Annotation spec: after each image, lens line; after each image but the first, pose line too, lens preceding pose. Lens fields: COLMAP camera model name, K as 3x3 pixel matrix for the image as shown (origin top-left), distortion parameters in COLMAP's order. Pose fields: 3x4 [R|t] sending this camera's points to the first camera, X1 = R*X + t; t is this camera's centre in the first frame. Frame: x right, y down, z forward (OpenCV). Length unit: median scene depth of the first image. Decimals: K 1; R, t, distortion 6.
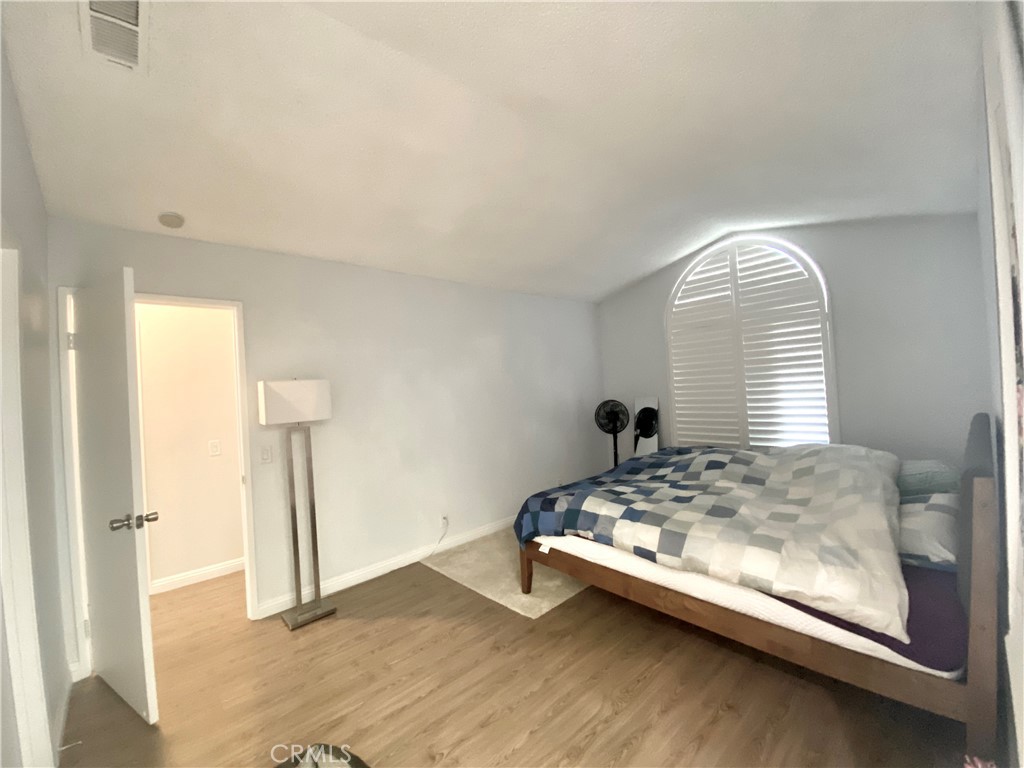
lens RADIAL K [[408.4, 0, 512.0], [0, 408.4, 384.0], [0, 0, 1]] dist [0.038329, -0.035652]
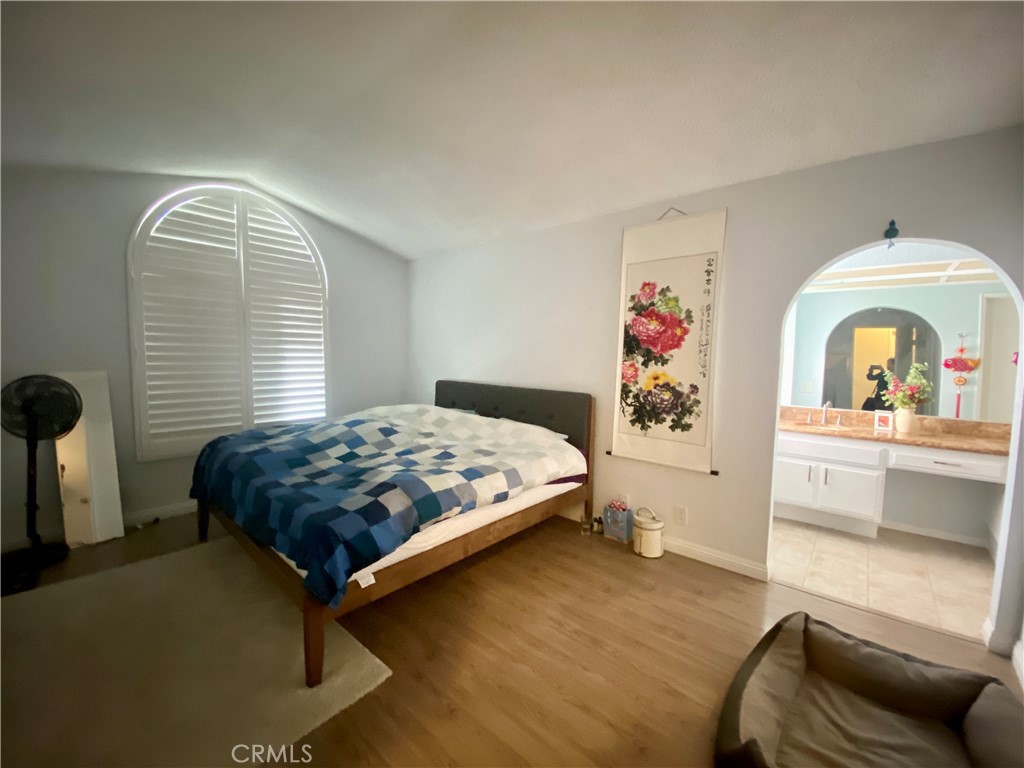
lens RADIAL K [[408.4, 0, 512.0], [0, 408.4, 384.0], [0, 0, 1]] dist [0.038329, -0.035652]
pose [[-0.108455, -0.015862, 0.993975, -0.685039], [-0.019801, 0.999709, 0.013793, 0.062150], [-0.993904, -0.018185, -0.108737, 0.911459]]
